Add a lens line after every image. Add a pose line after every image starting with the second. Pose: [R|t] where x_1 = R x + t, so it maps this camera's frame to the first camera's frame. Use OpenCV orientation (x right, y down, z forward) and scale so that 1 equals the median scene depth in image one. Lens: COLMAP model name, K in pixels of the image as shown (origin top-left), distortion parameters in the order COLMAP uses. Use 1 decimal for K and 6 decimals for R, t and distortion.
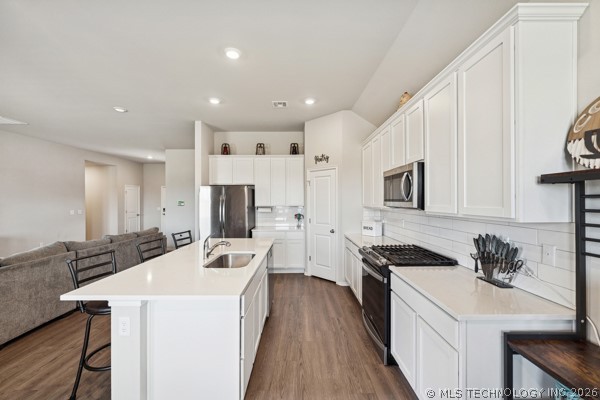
lens RADIAL K [[242.1, 0, 299.8], [0, 242.1, 201.2], [0, 0, 1]] dist [-0.000013, -0.000182]
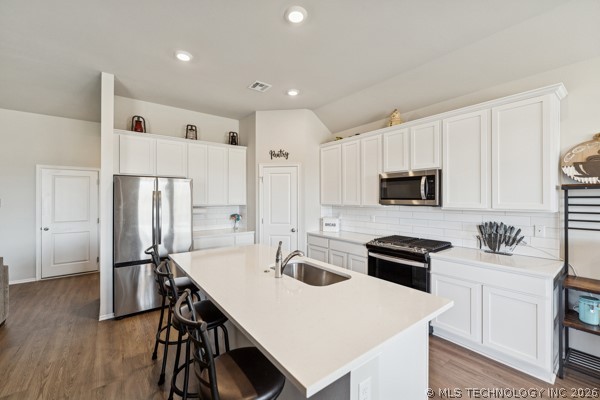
lens RADIAL K [[245.0, 0, 297.4], [0, 245.0, 197.3], [0, 0, 1]] dist [0.000444, -0.000158]
pose [[0.801200, 0.006038, 0.598366, -0.455160], [-0.000829, 0.999959, -0.008981, -0.000052], [-0.598395, 0.006700, 0.801173, 0.210587]]
